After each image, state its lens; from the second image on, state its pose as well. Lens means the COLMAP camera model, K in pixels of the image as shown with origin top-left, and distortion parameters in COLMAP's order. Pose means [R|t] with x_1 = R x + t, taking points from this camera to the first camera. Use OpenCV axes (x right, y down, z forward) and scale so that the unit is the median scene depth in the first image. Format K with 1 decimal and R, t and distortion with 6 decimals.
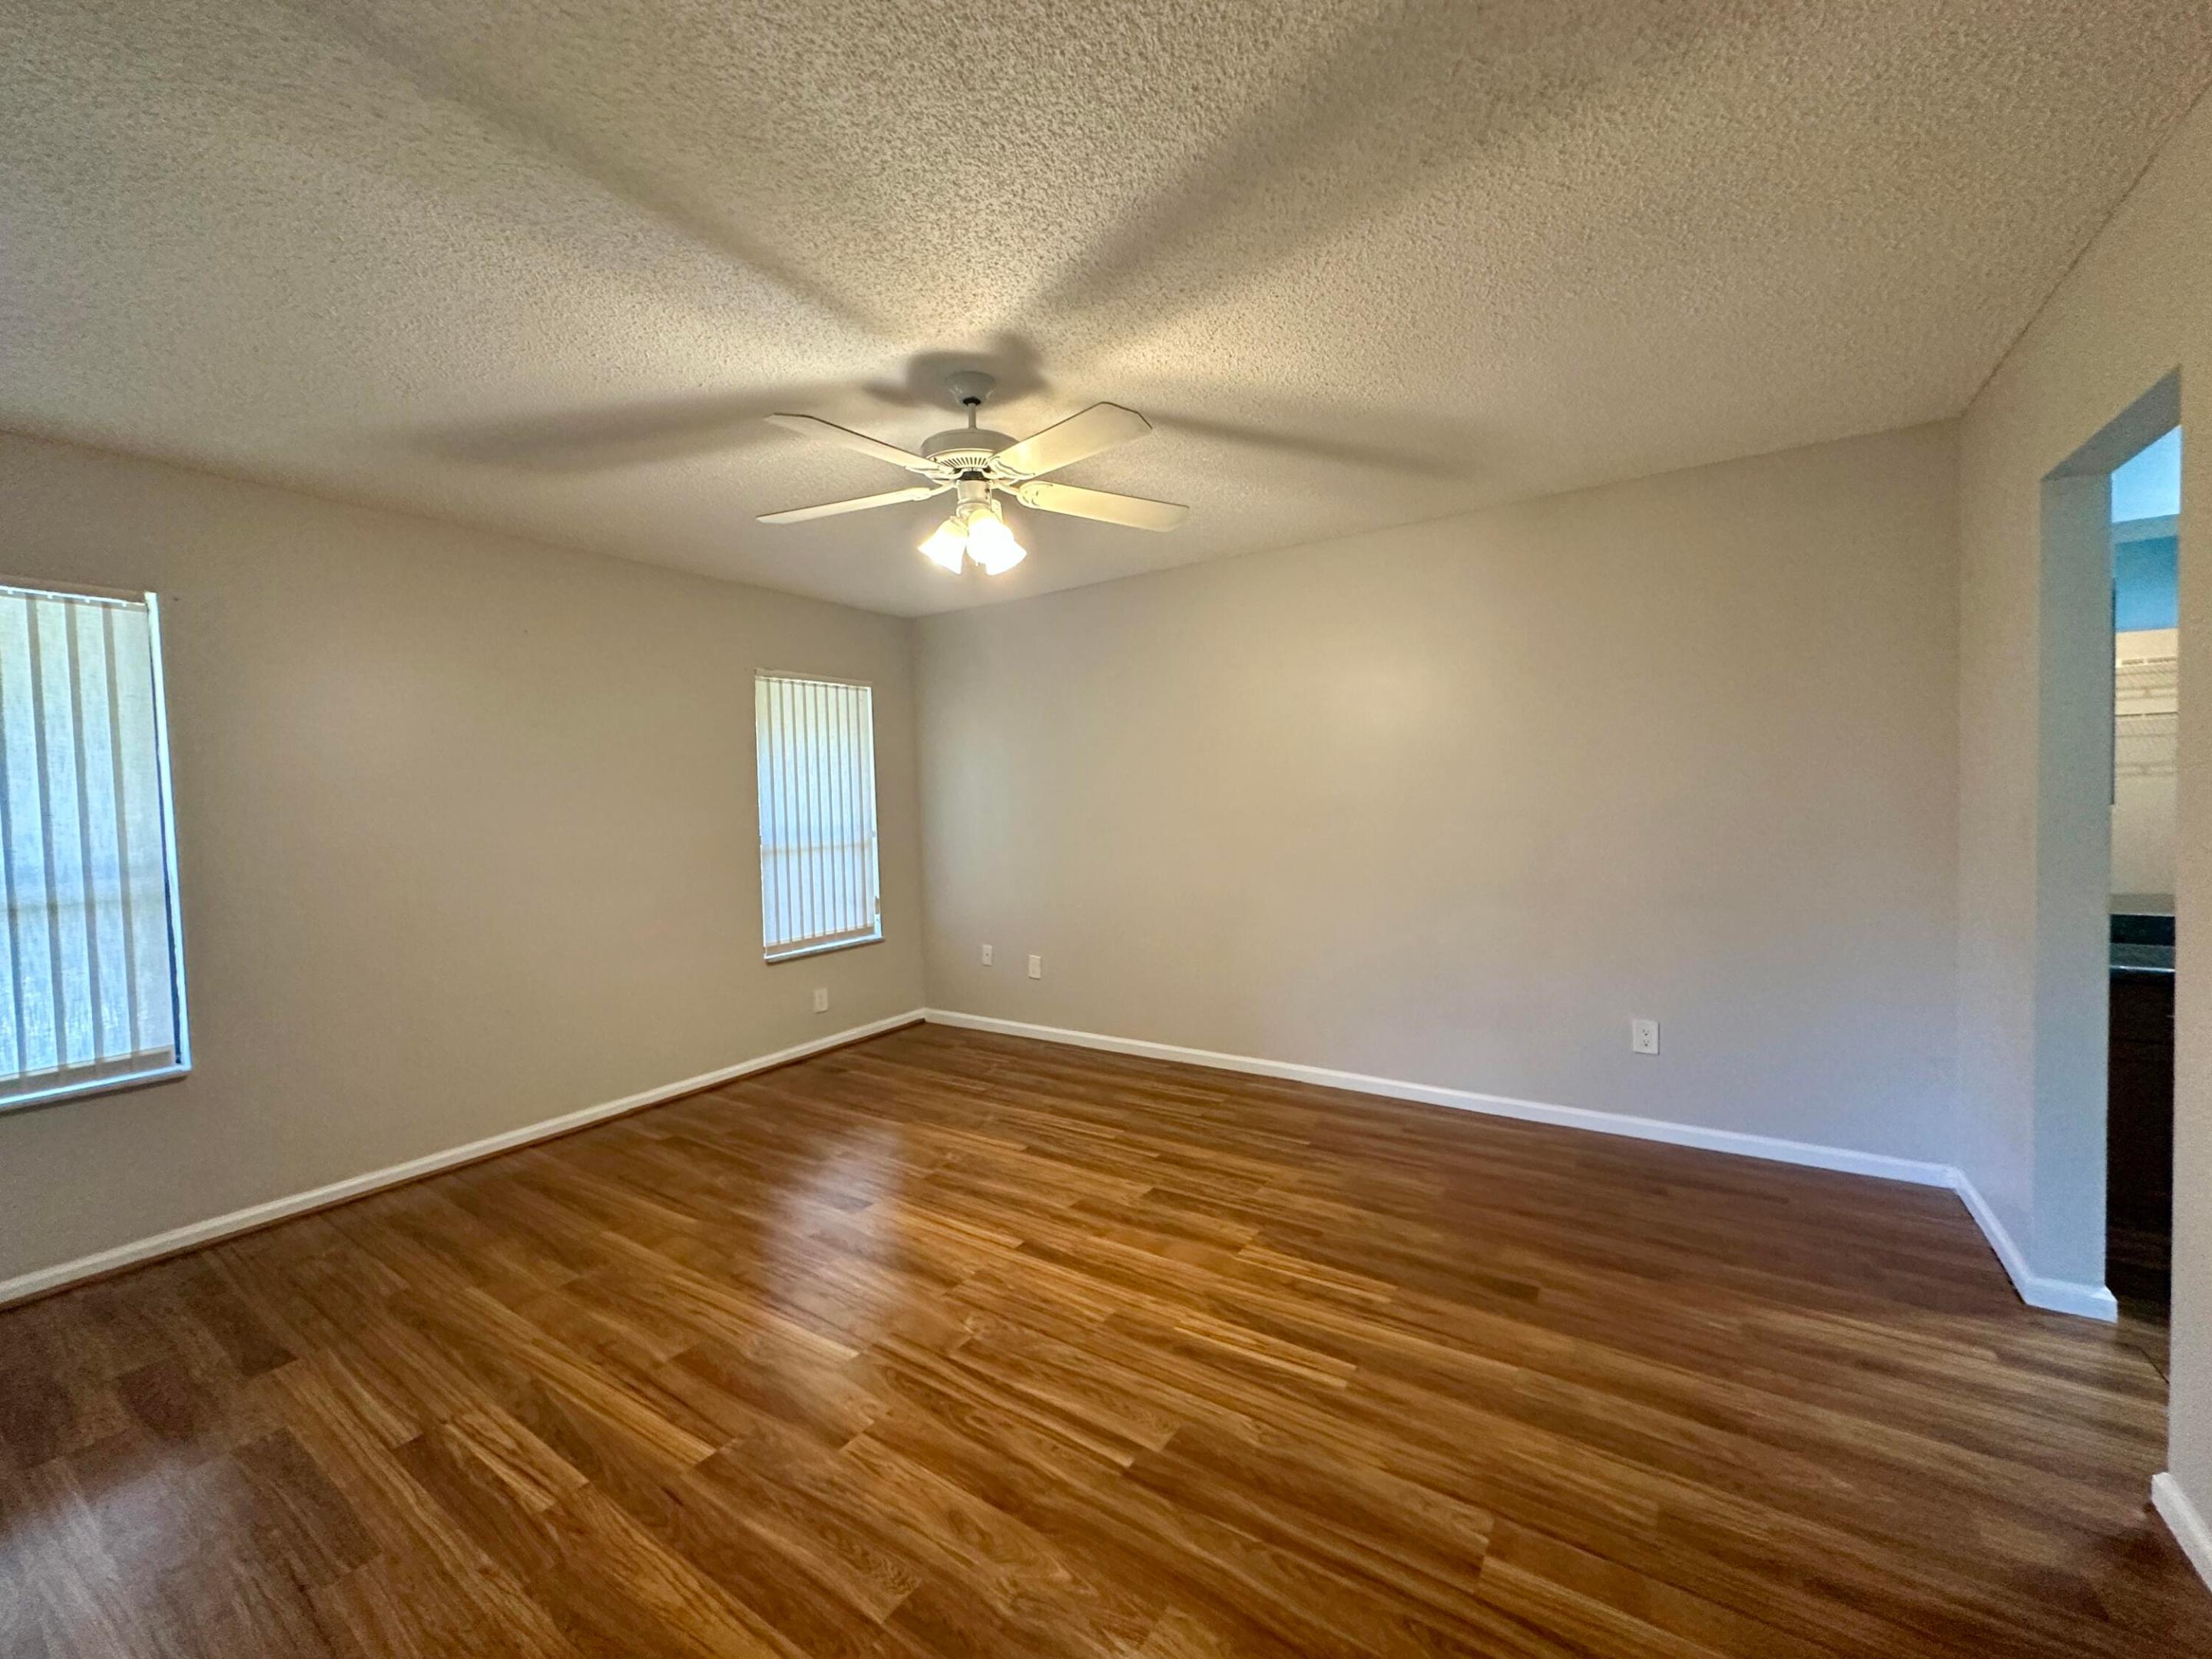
lens RADIAL K [[890.9, 0, 1122.2], [0, 890.9, 824.9], [0, 0, 1]] dist [0.001326, 0.000571]
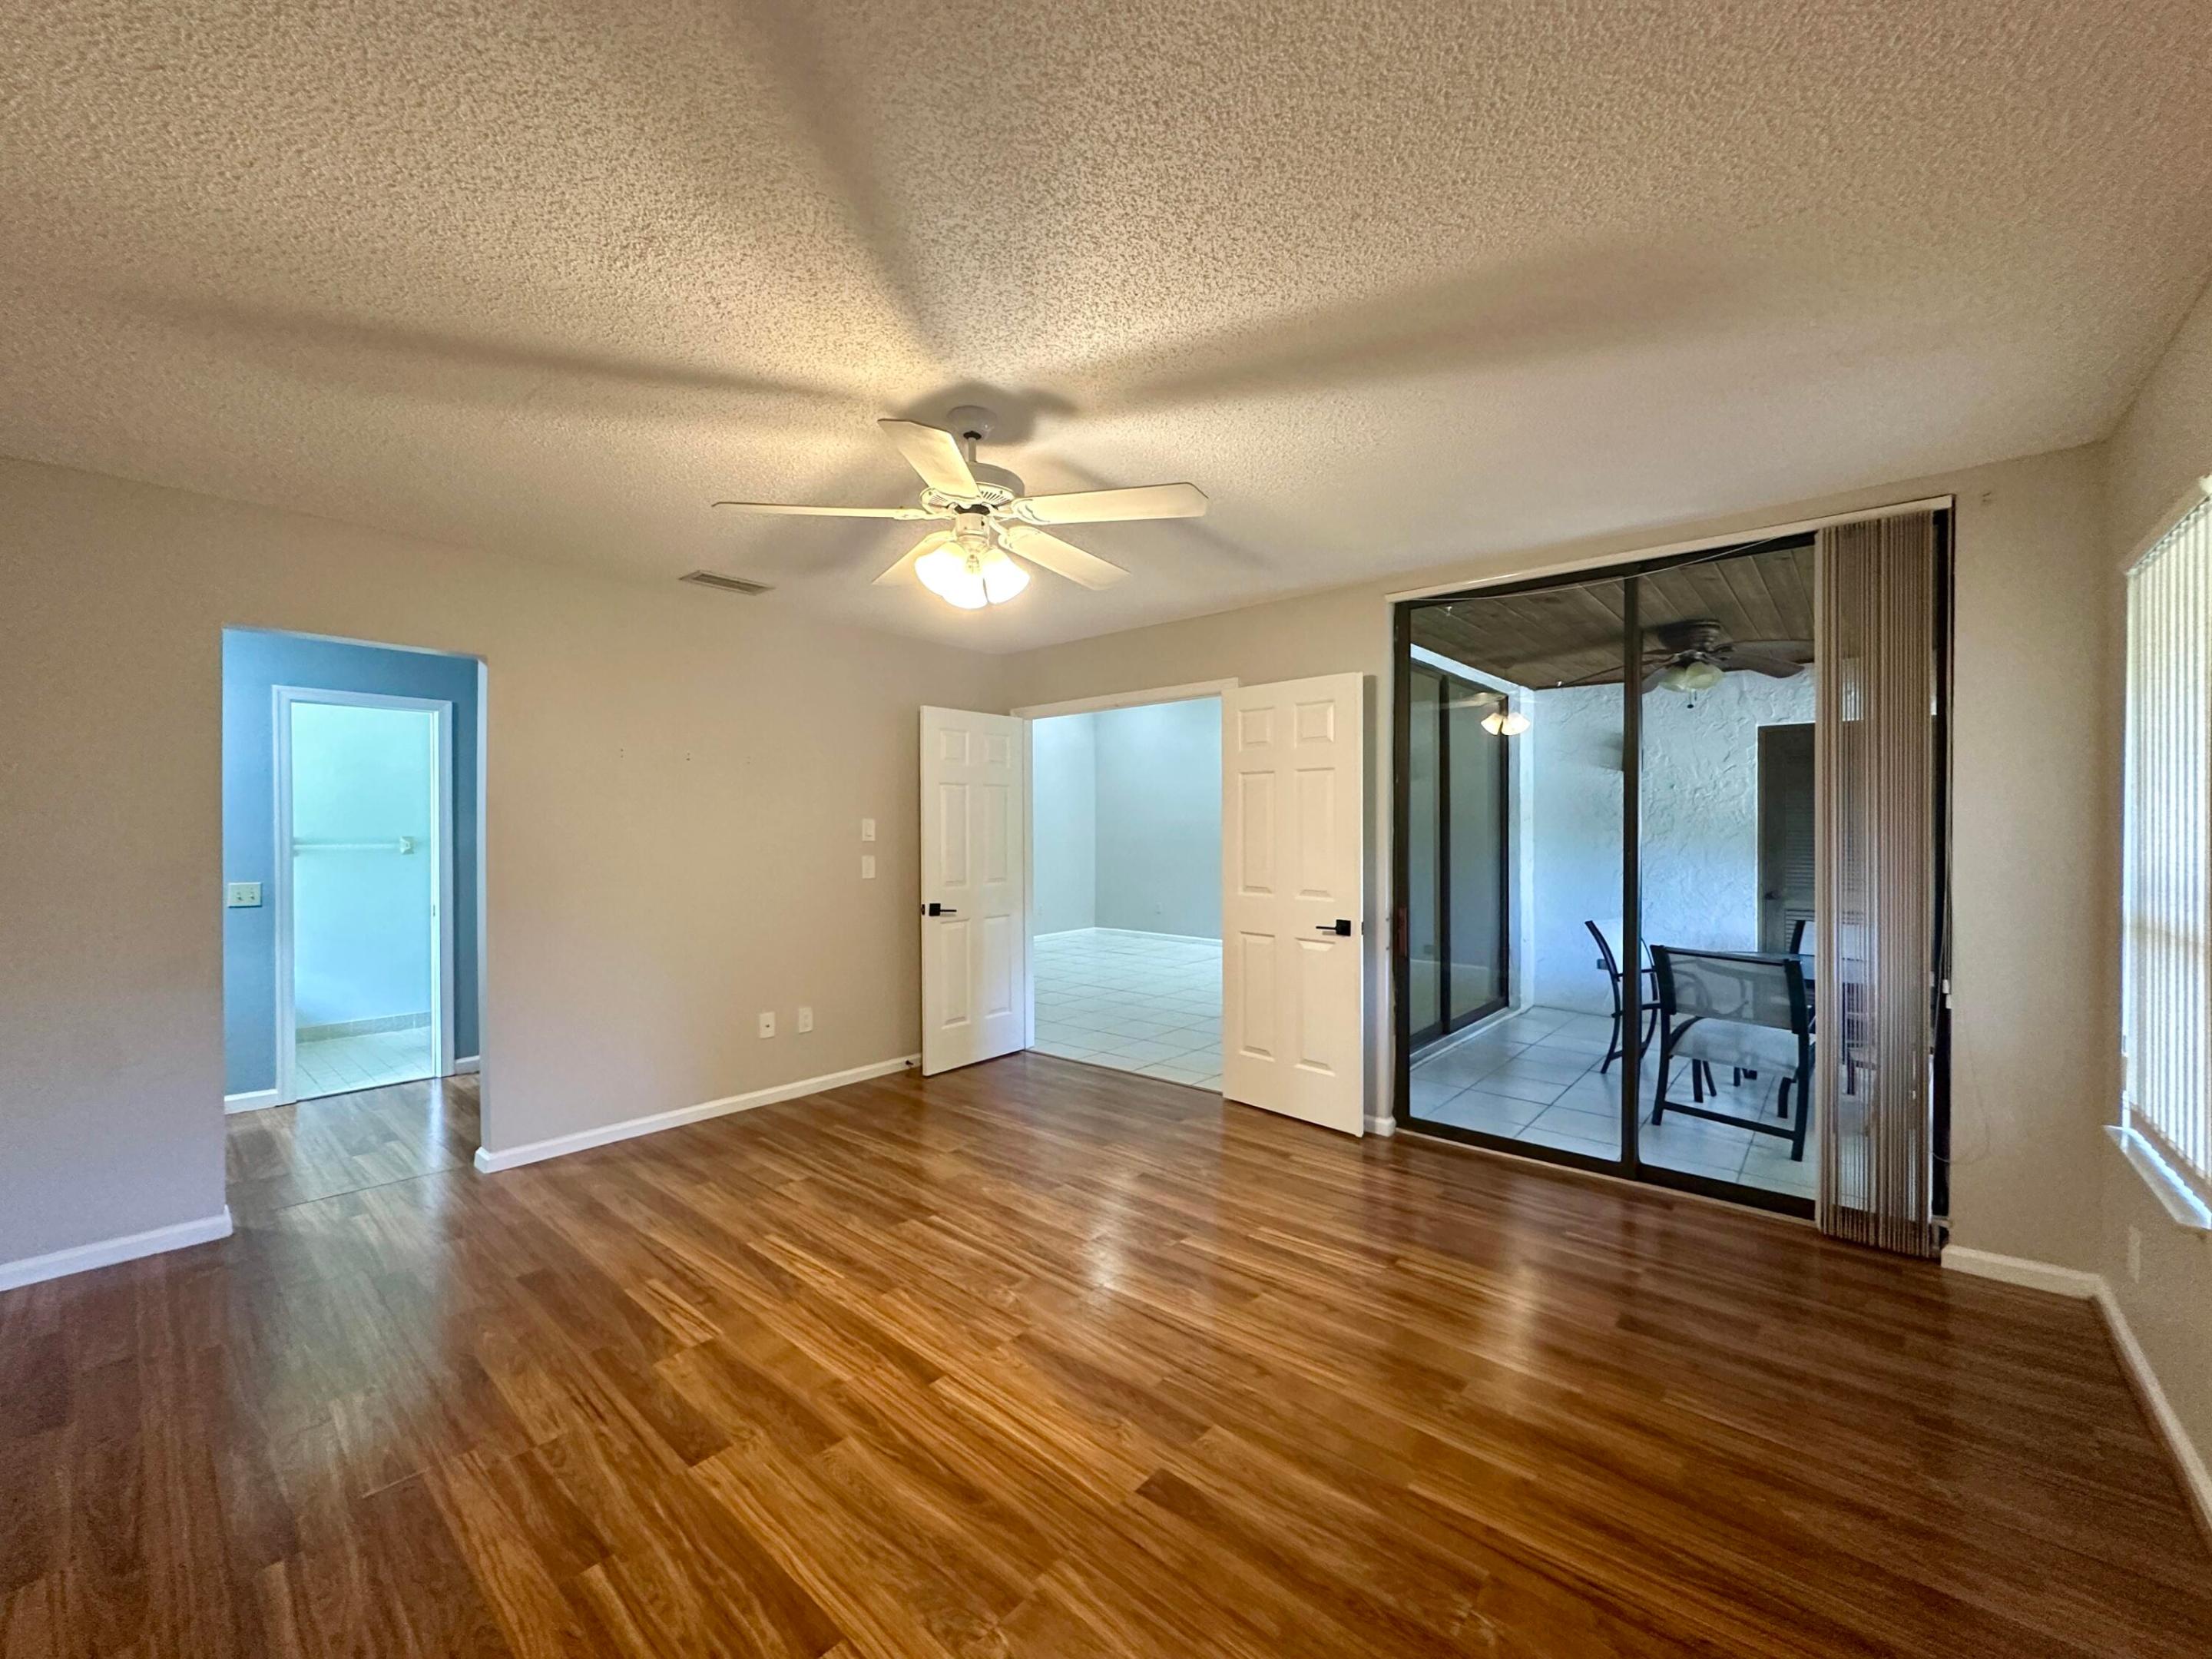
lens RADIAL K [[890.9, 0, 1101.6], [0, 890.9, 831.4], [0, 0, 1]] dist [0.001326, 0.000571]
pose [[-0.988840, 0.031197, 0.145677, -0.419144], [0.035414, 0.999023, 0.026447, -0.046136], [-0.144709, 0.031311, -0.988979, 1.864594]]
